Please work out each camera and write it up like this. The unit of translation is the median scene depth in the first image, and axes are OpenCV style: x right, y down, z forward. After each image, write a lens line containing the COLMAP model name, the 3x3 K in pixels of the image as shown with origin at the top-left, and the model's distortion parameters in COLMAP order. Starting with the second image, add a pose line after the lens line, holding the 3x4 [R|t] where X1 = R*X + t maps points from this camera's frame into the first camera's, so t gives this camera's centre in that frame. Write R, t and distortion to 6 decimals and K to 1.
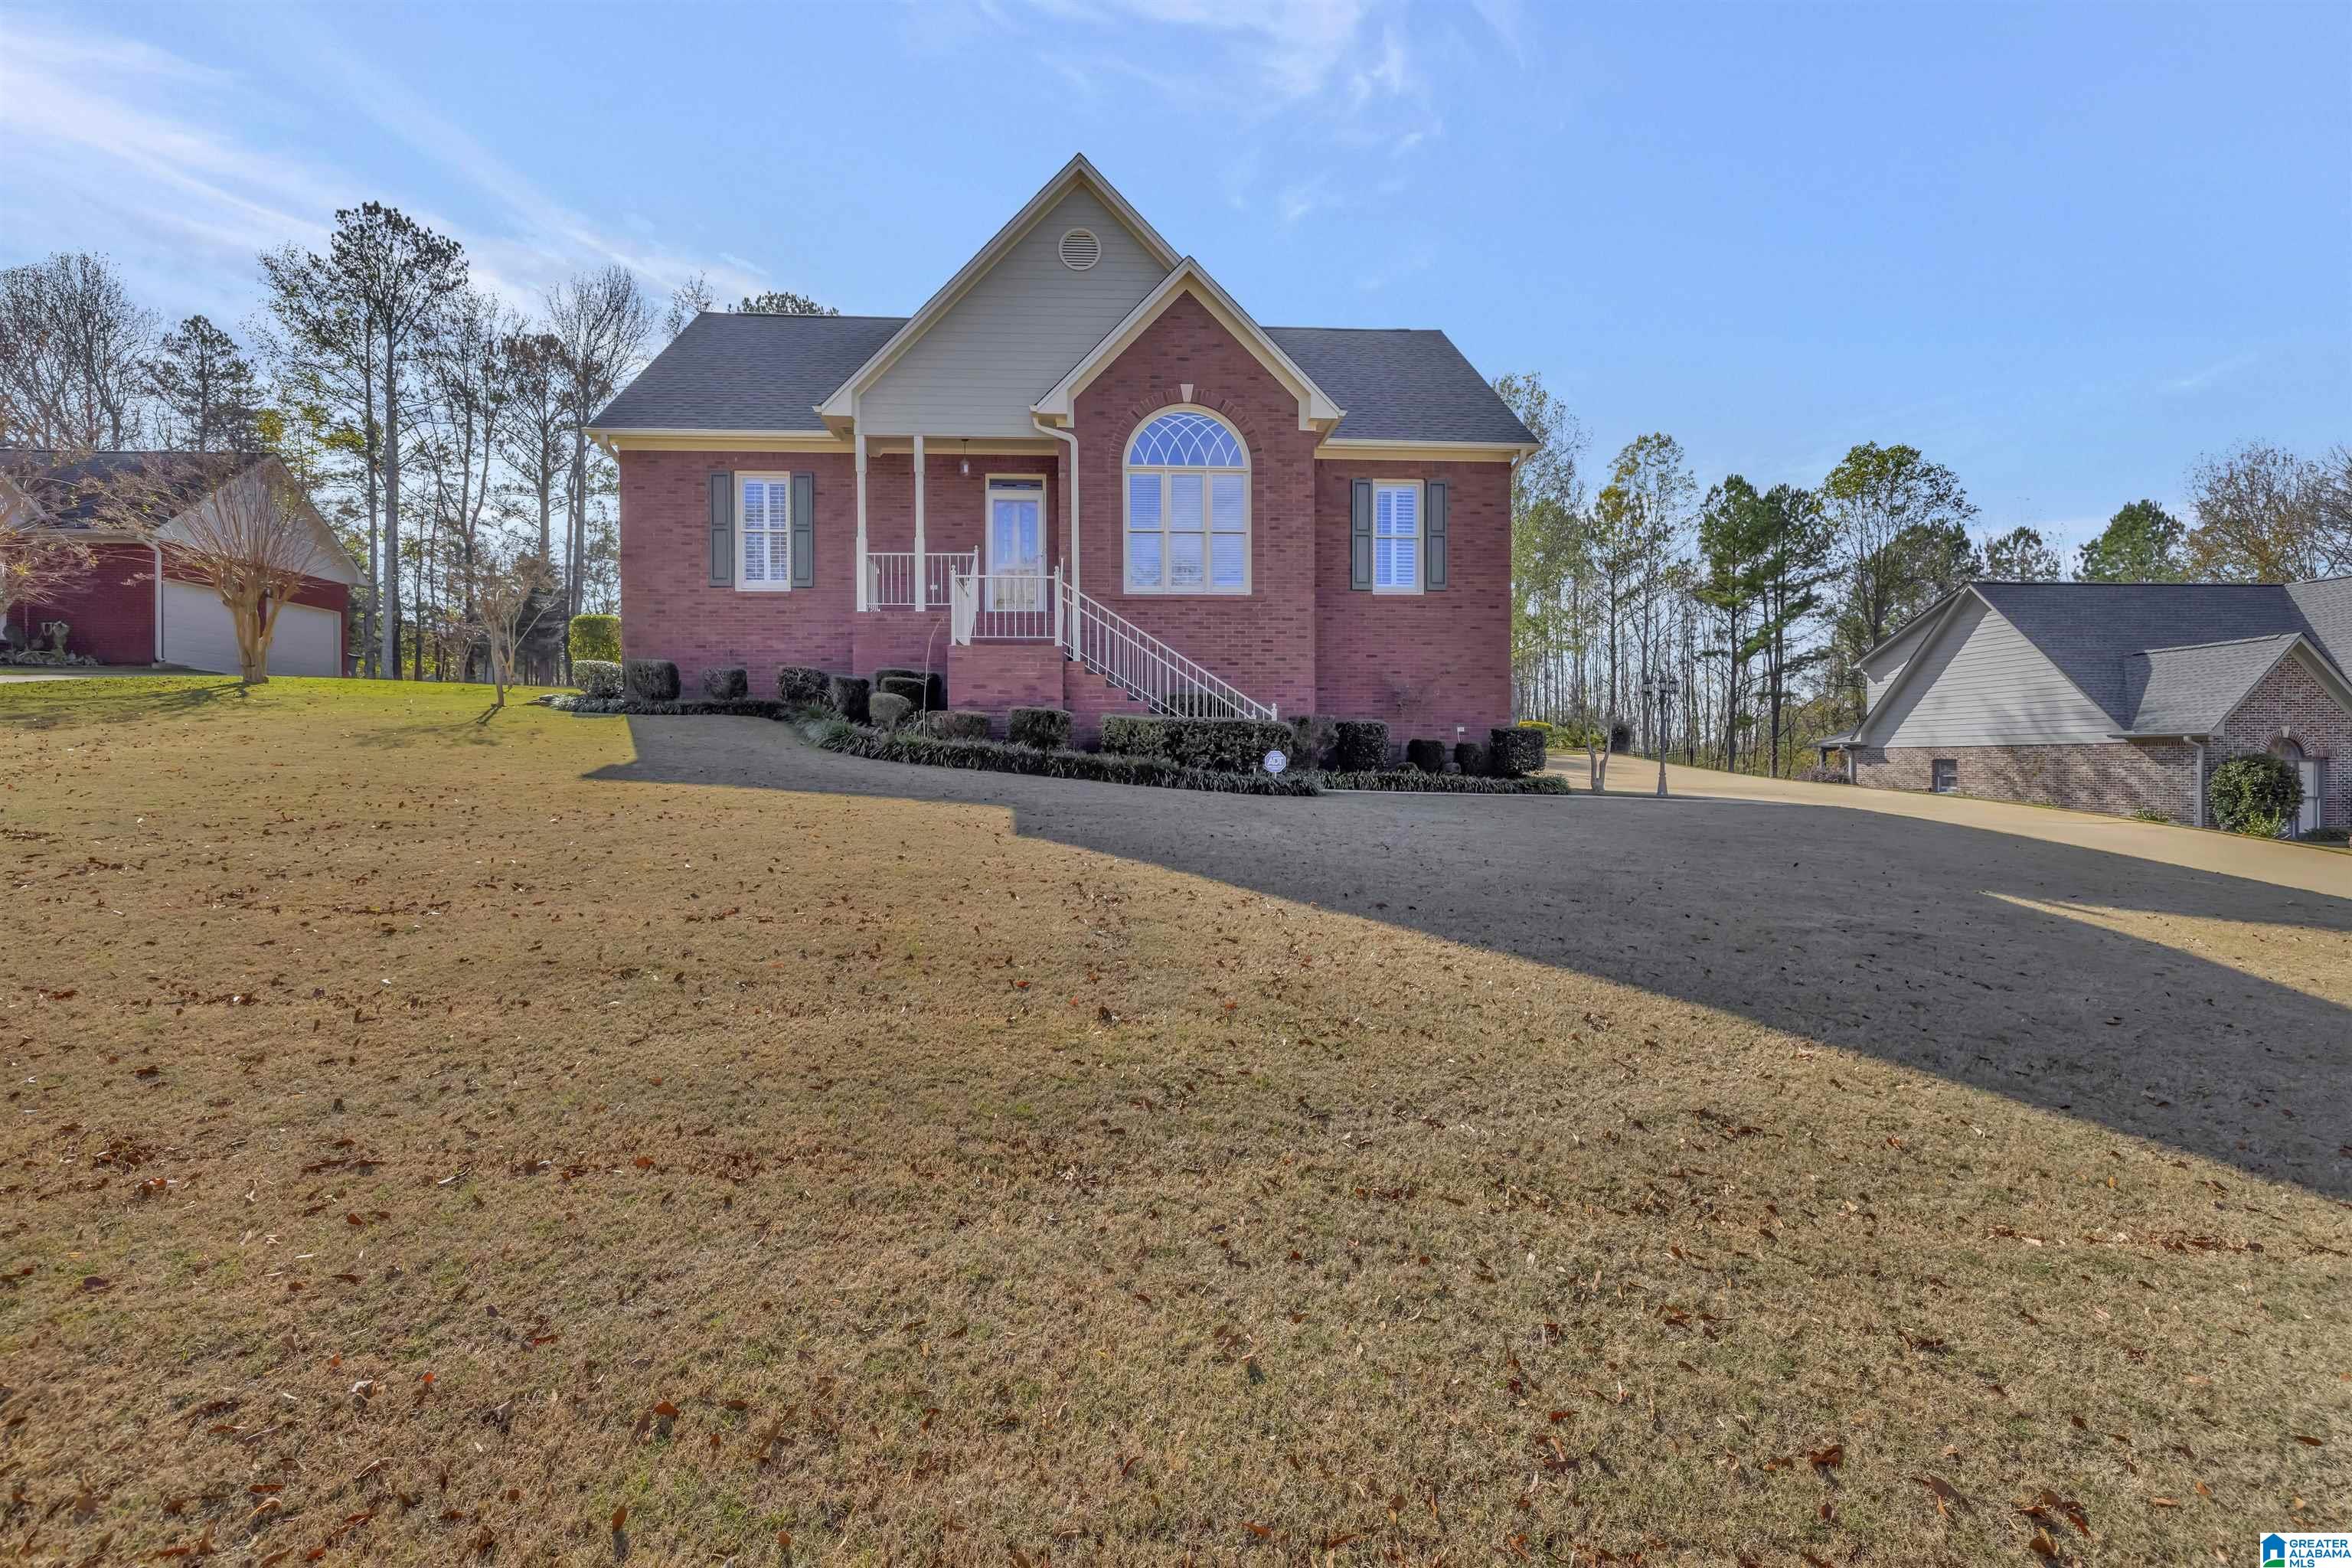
lens RADIAL K [[1028.6, 0, 1178.2], [0, 1028.6, 769.7], [0, 0, 1]] dist [-0.000425, -0.000383]
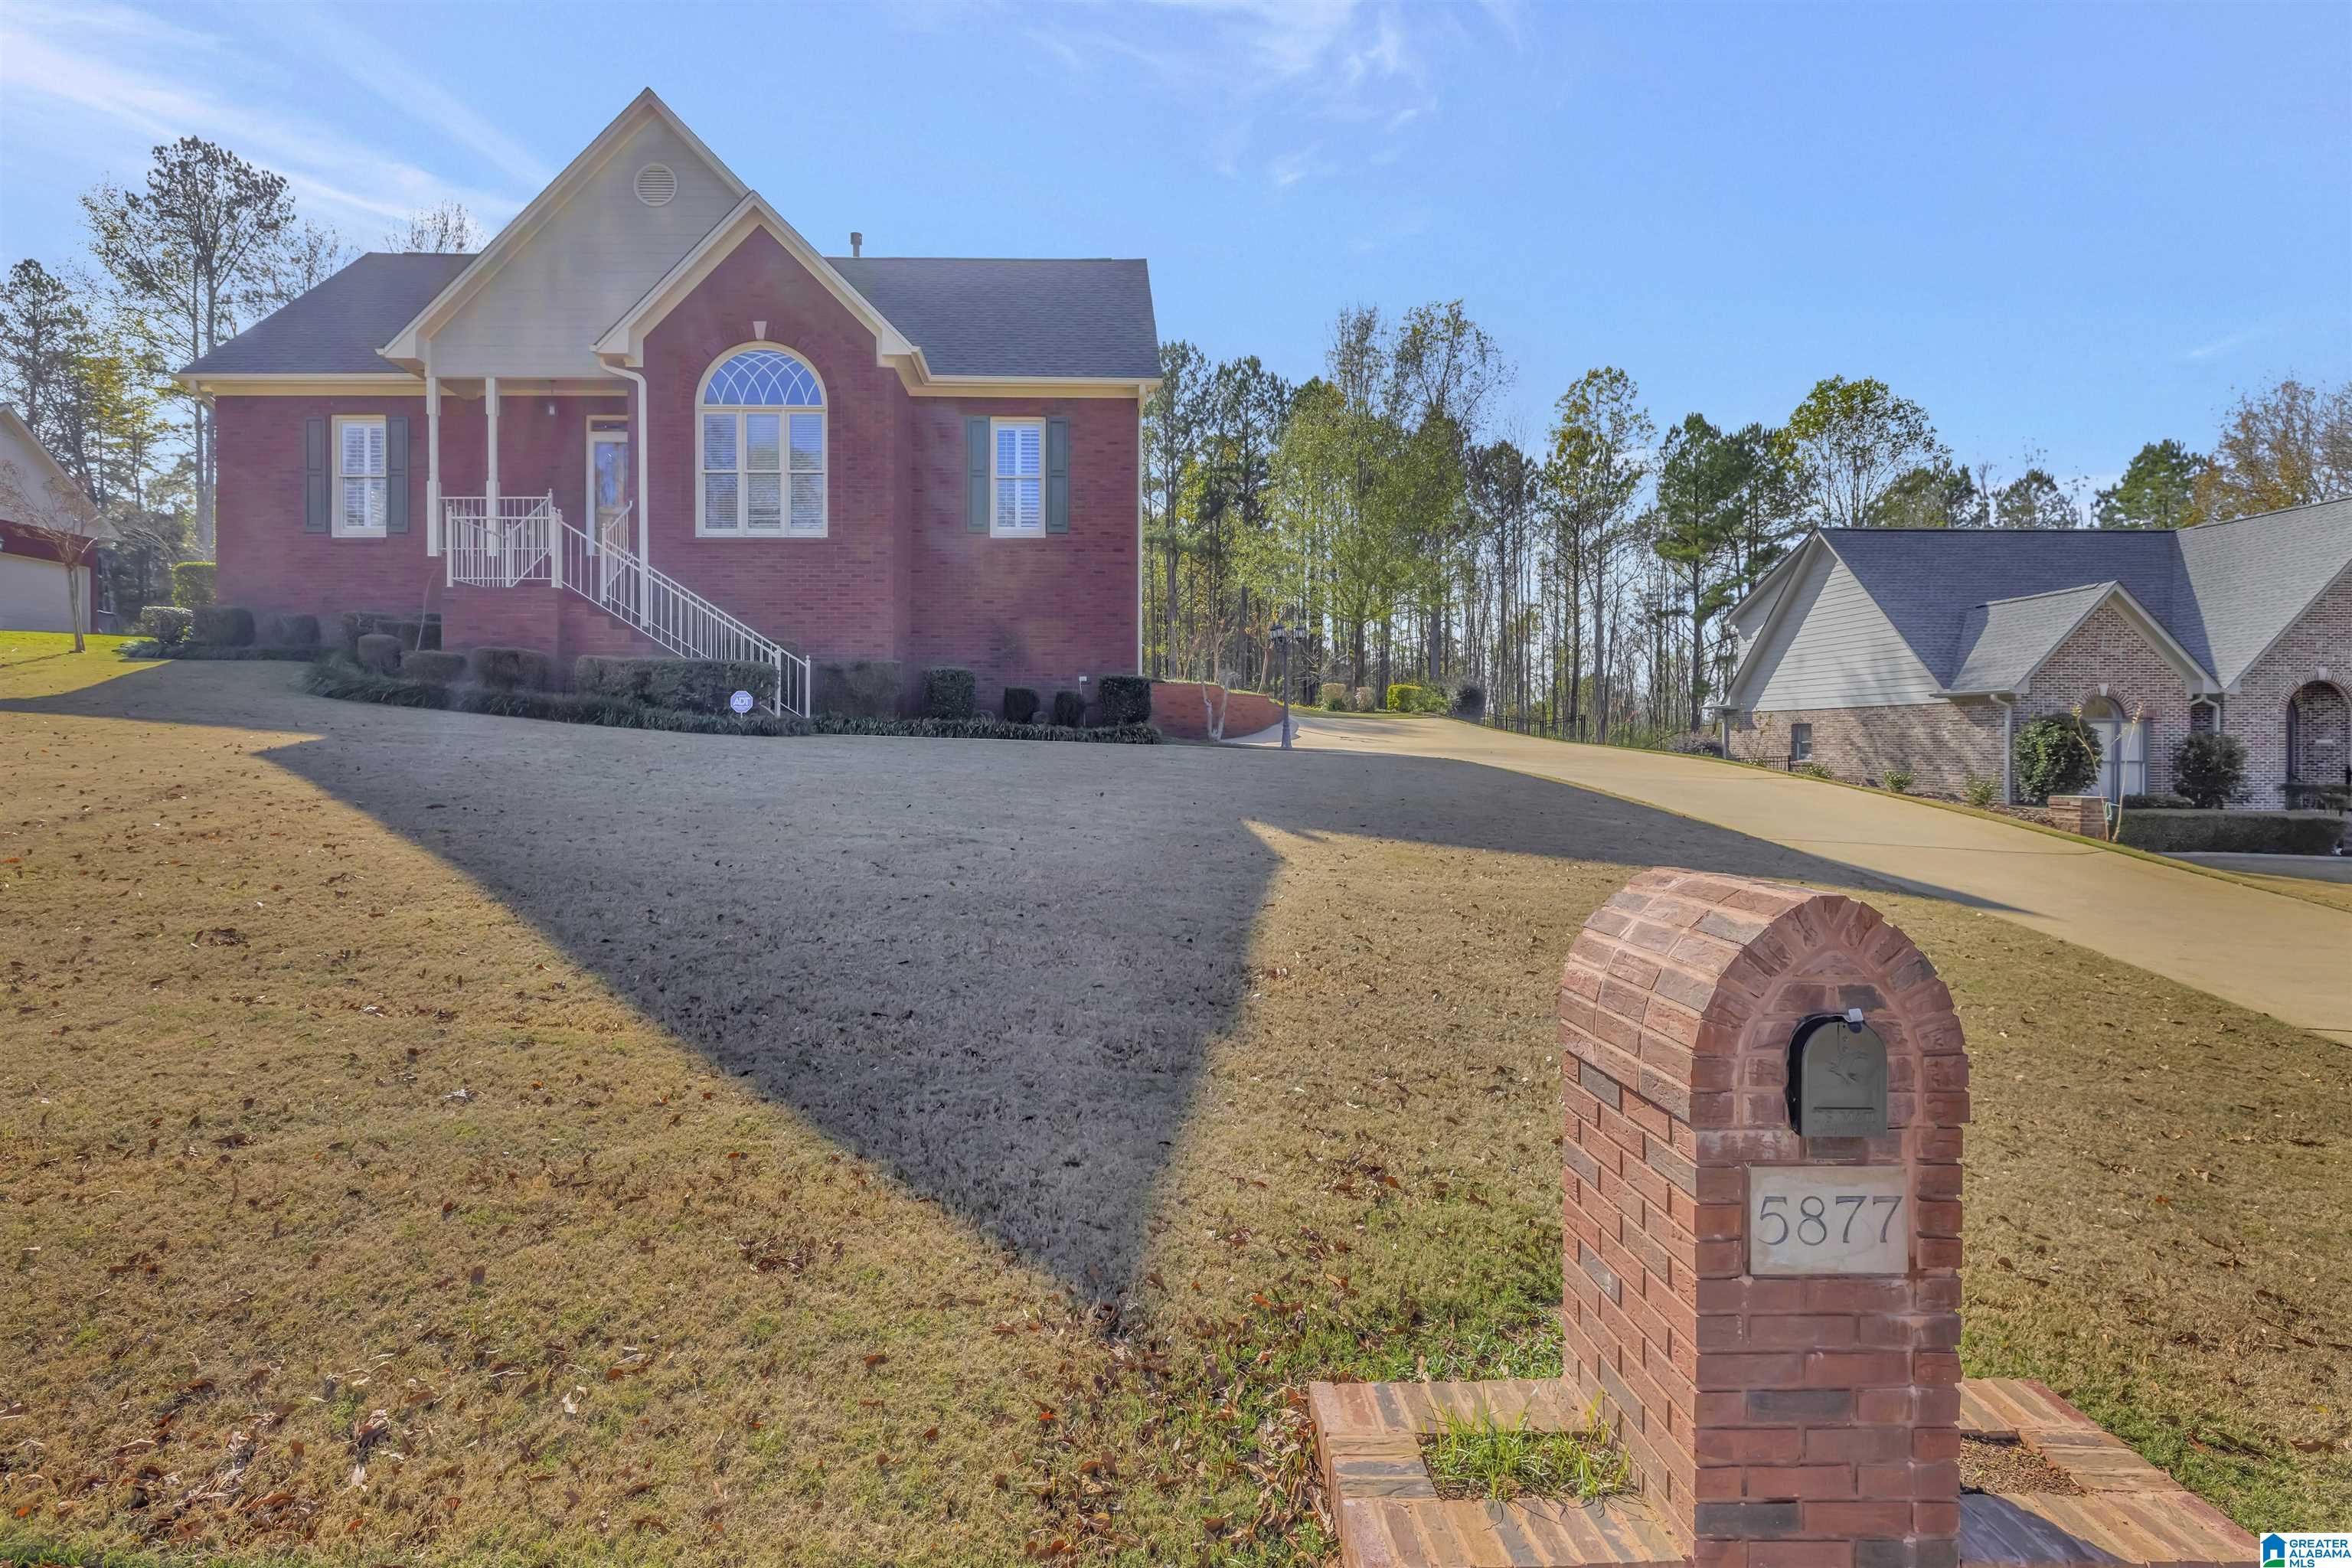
lens RADIAL K [[1156.0, 0, 1181.3], [0, 1156.0, 766.7], [0, 0, 1]] dist [-0.009899, 0.001378]
pose [[0.999358, 0.003323, -0.035674, 0.276171], [-0.002848, 0.999907, 0.013339, 0.019068], [0.035715, -0.013229, 0.999274, -0.049946]]
